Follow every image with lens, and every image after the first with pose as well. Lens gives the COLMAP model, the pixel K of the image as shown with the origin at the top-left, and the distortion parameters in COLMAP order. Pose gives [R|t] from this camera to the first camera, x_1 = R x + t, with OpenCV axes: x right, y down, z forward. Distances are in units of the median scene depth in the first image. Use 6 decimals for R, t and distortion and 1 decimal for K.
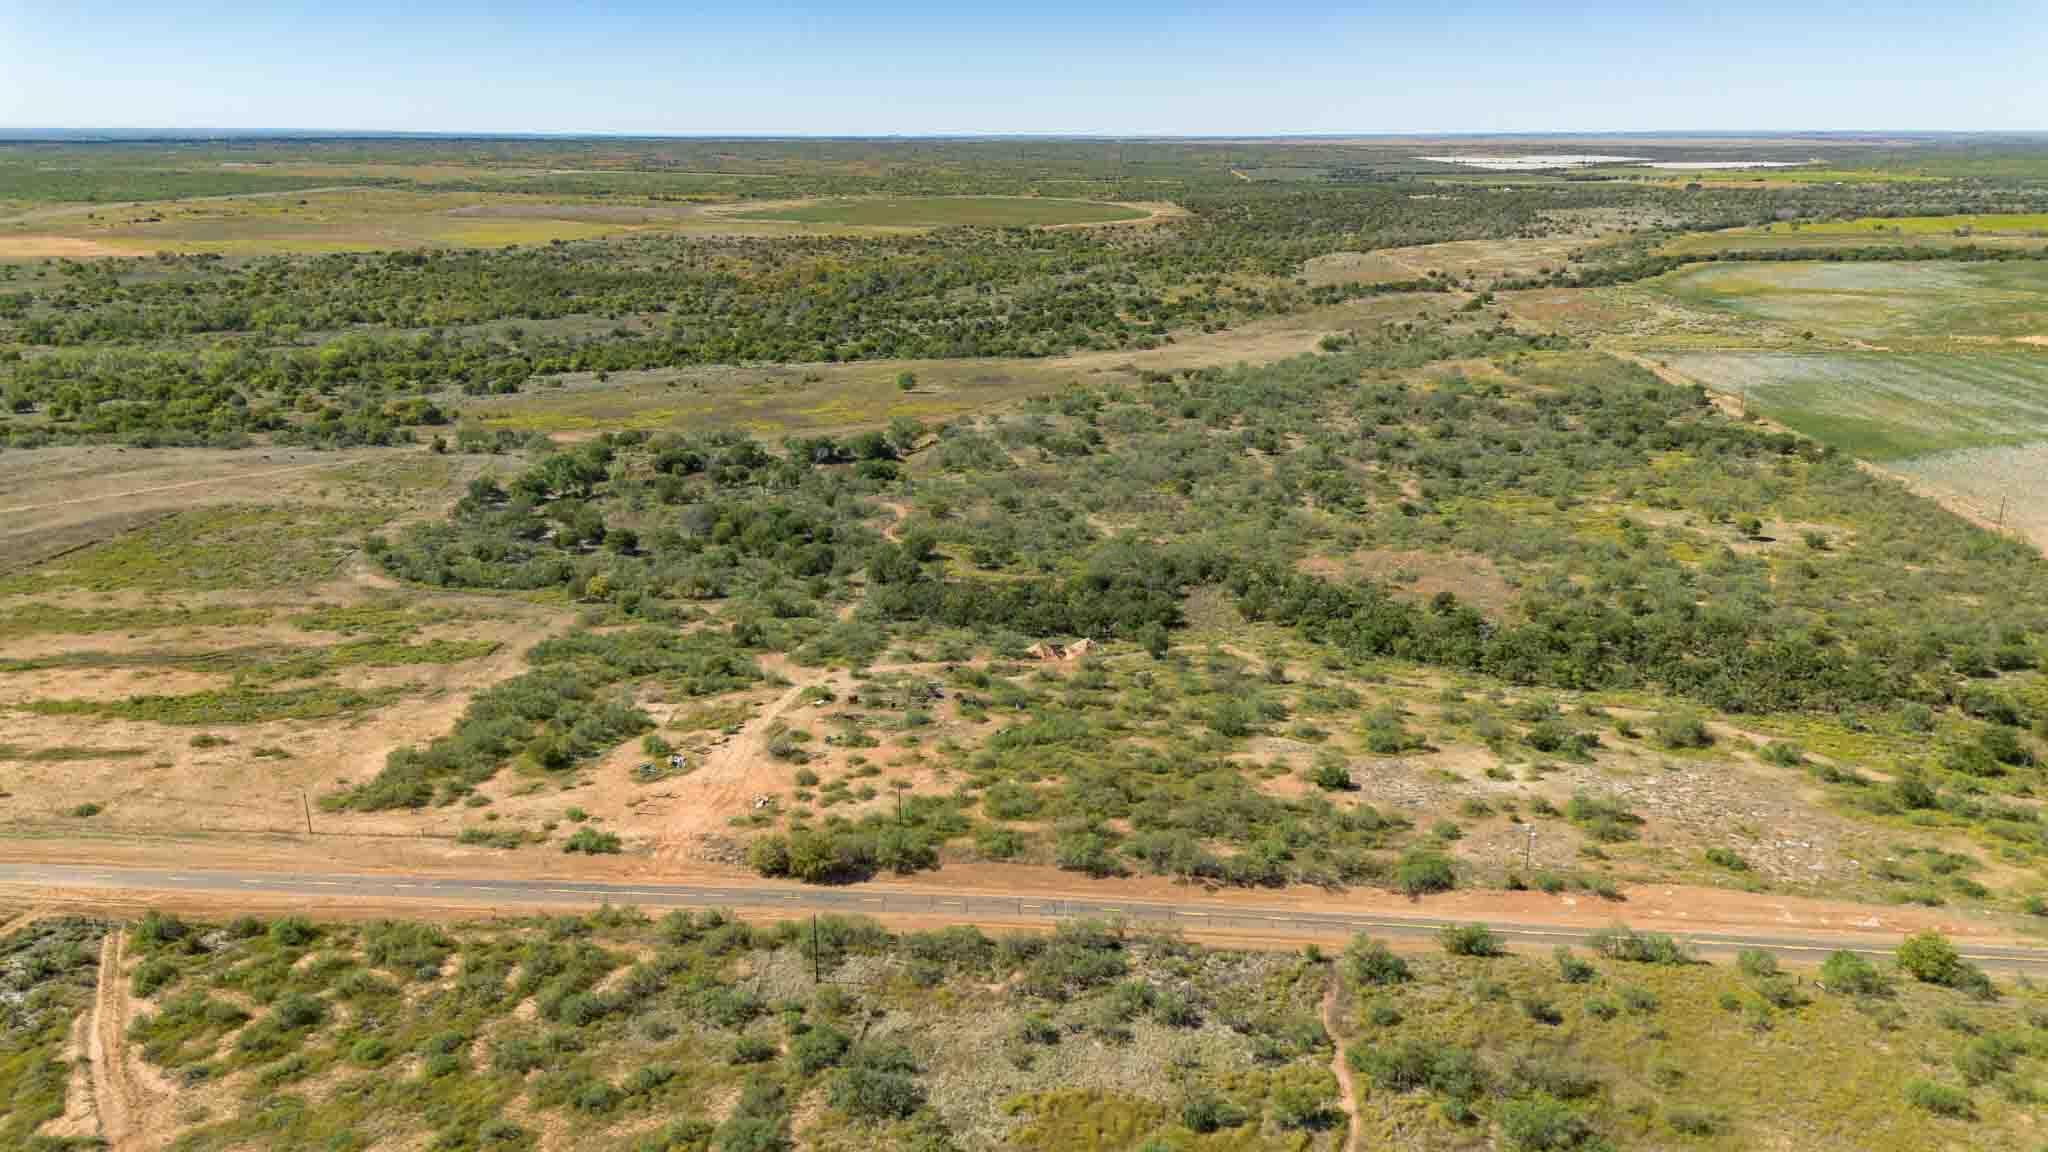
lens RADIAL K [[1457.3, 0, 1029.2], [0, 1457.3, 578.0], [0, 0, 1]] dist [0.075584, -0.080565]
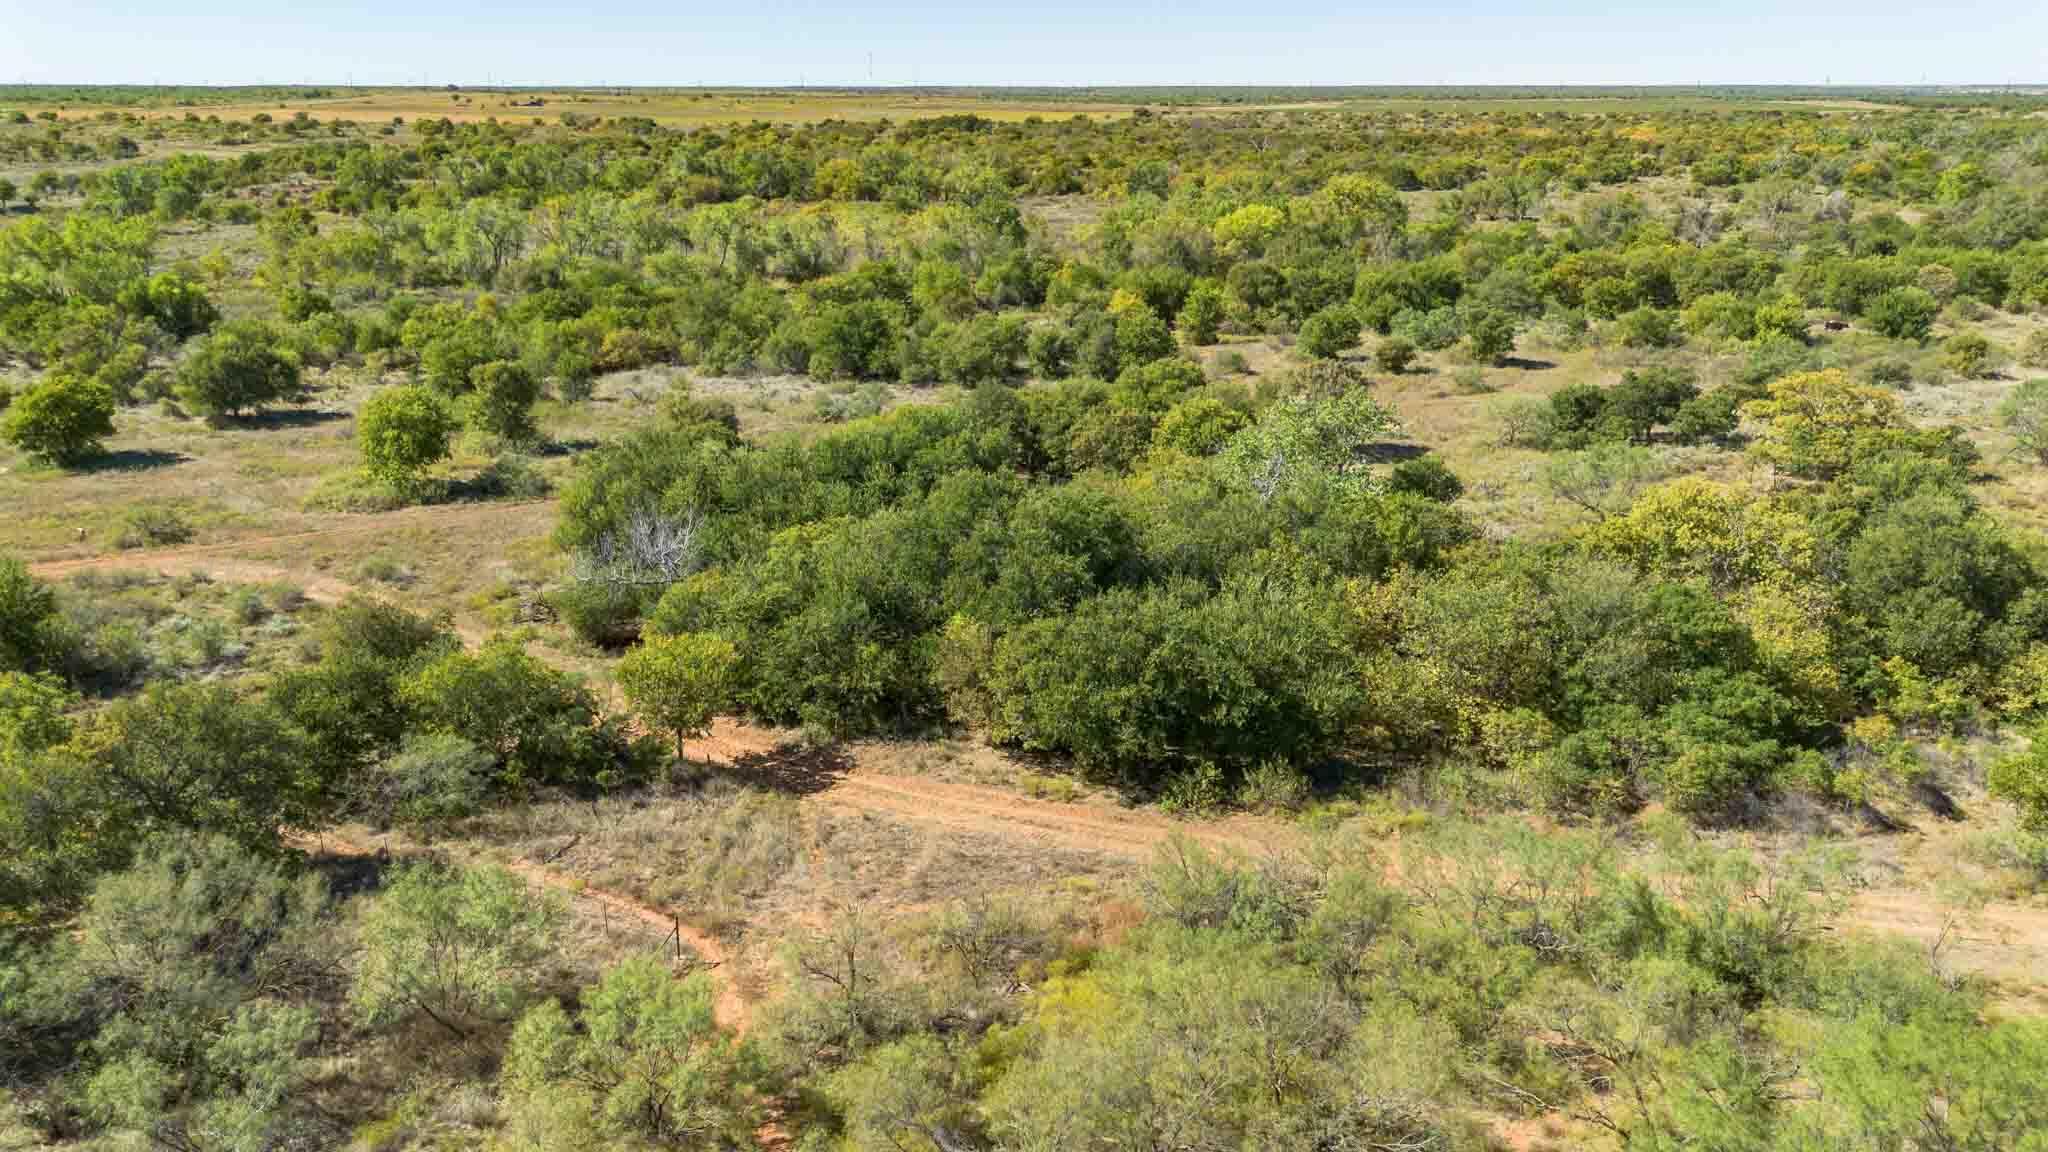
lens RADIAL K [[1457.3, 0, 1019.3], [0, 1457.3, 584.9], [0, 0, 1]] dist [0.075584, -0.080565]
pose [[0.982313, 0.055198, -0.178924, -0.165635], [-0.050528, 0.998255, 0.030558, -0.030862], [0.180299, -0.020977, 0.983388, 0.252041]]
